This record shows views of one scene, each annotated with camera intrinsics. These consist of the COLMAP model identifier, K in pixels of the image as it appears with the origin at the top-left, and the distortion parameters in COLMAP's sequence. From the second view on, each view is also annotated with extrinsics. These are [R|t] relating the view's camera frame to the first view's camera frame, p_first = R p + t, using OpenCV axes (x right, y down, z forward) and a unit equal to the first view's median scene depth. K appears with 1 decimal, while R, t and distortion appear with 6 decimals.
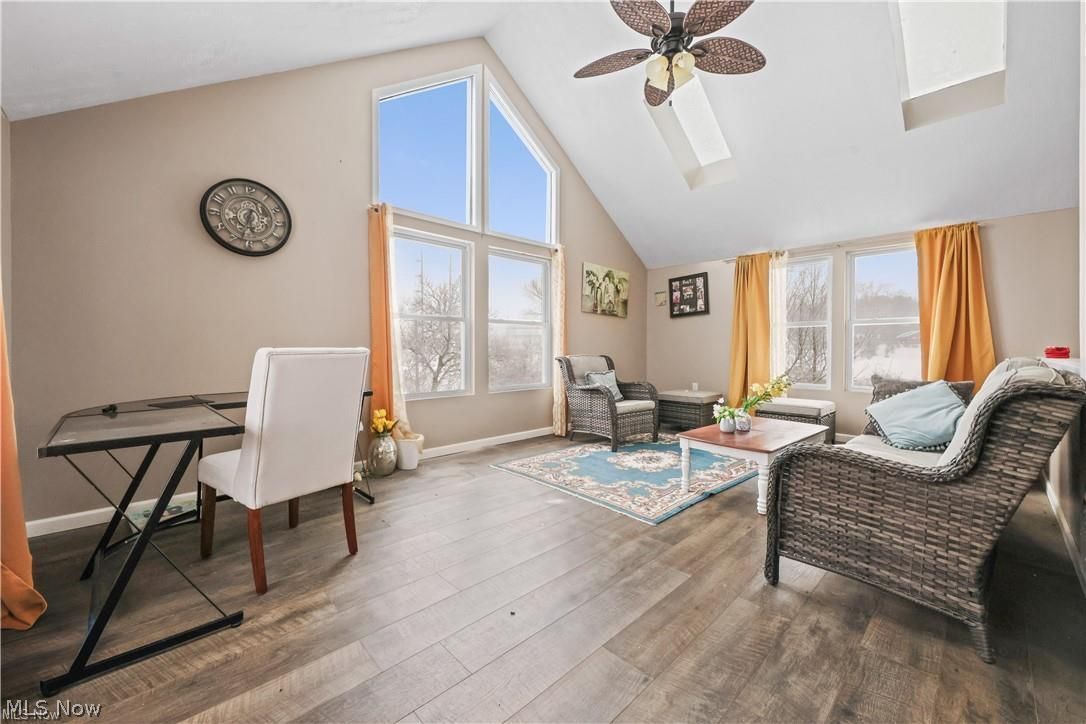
lens RADIAL K [[422.9, 0, 537.7], [0, 422.9, 353.3], [0, 0, 1]] dist [-0.002147, -0.001401]
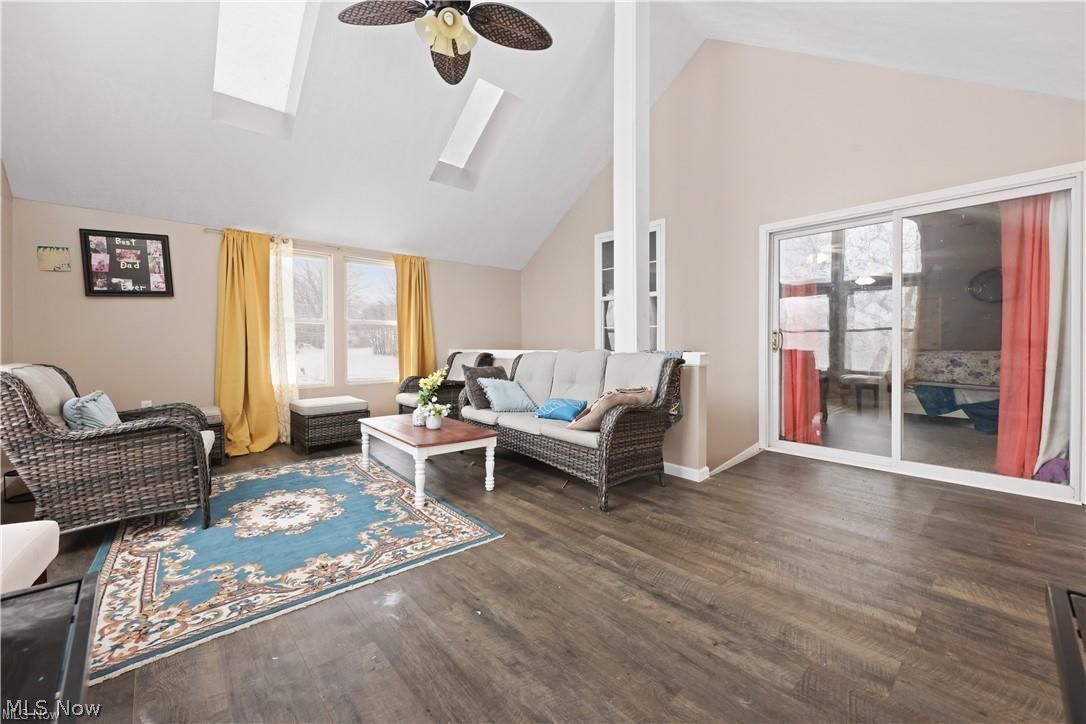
lens RADIAL K [[422.9, 0, 546.3], [0, 422.9, 355.6], [0, 0, 1]] dist [-0.002147, -0.001401]
pose [[0.017095, -0.032107, 0.999338, -0.495454], [0.016724, 0.999354, 0.031821, -0.017088], [-0.999714, 0.016169, 0.017621, 0.671004]]
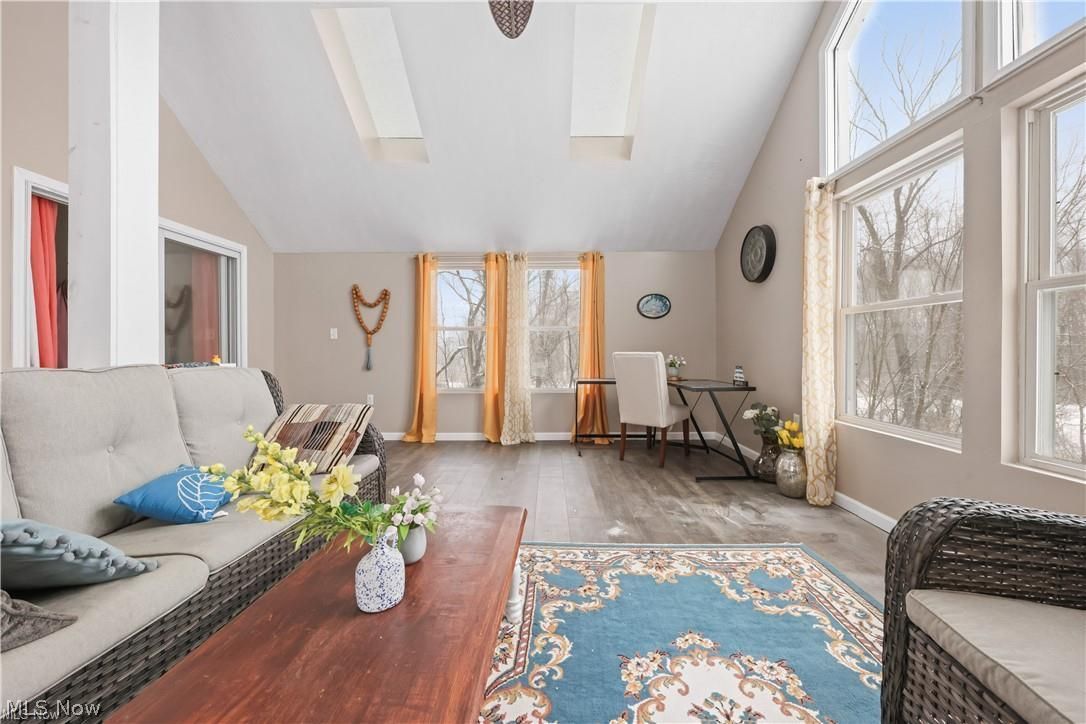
lens RADIAL K [[422.9, 0, 552.1], [0, 422.9, 353.5], [0, 0, 1]] dist [-0.002147, -0.001401]
pose [[-0.685302, 0.007804, -0.728217, 0.665287], [-0.006185, 0.999844, 0.016536, -0.022797], [0.728233, 0.015836, -0.685147, 1.319090]]
